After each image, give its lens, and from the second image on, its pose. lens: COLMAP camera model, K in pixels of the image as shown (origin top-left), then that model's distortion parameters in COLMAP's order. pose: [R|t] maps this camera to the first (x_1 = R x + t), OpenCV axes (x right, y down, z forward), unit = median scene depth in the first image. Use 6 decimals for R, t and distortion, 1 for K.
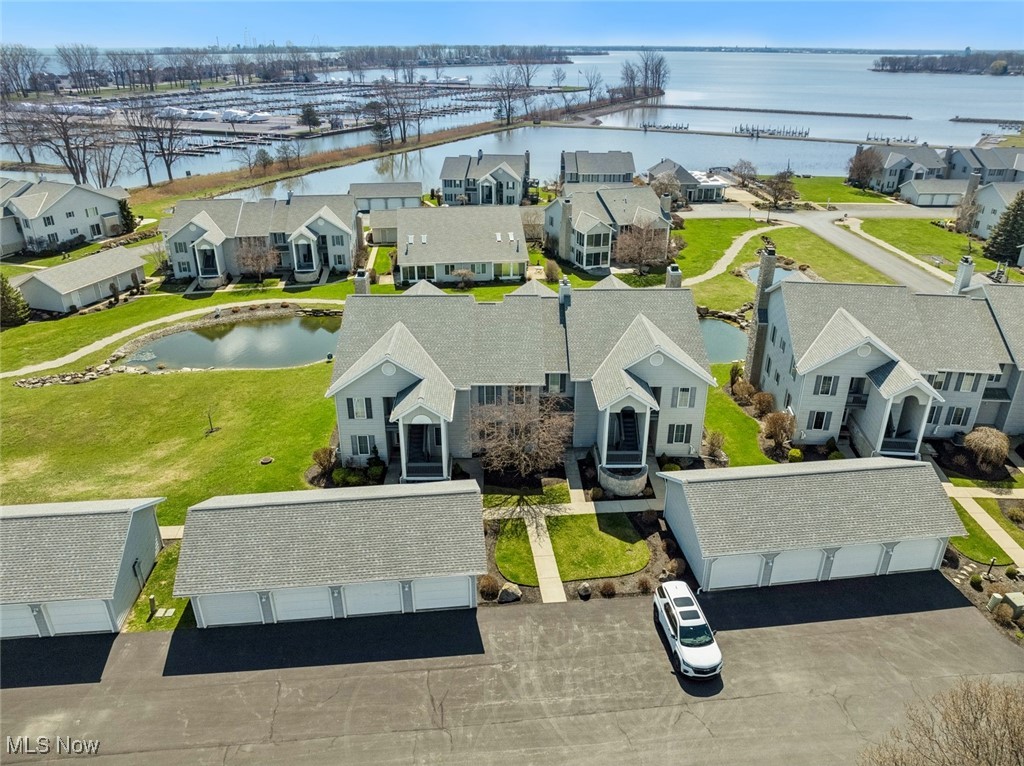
lens RADIAL K [[725.1, 0, 512.0], [0, 725.1, 383.0], [0, 0, 1]] dist [-0.044922, -0.002121]
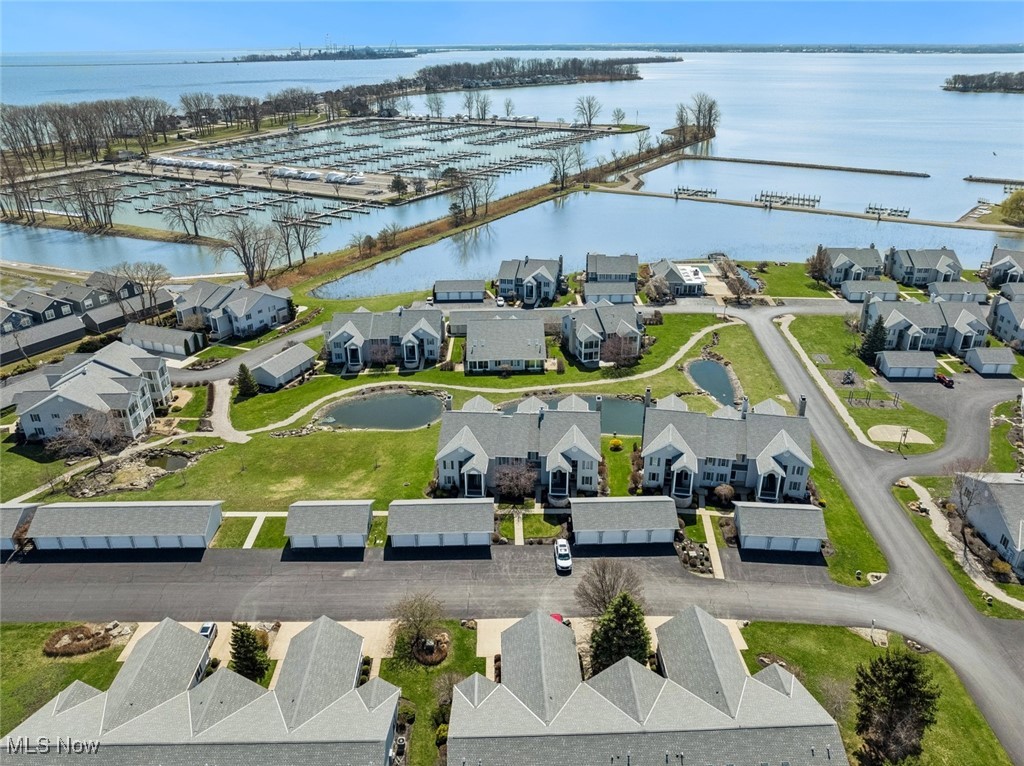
lens RADIAL K [[725.1, 0, 512.0], [0, 725.1, 383.0], [0, 0, 1]] dist [-0.044922, -0.002121]
pose [[0.995513, 0.031367, -0.089270, 0.102841], [-0.031583, 0.999501, -0.001007, -0.121825], [0.089193, 0.003822, 0.996007, -0.691833]]
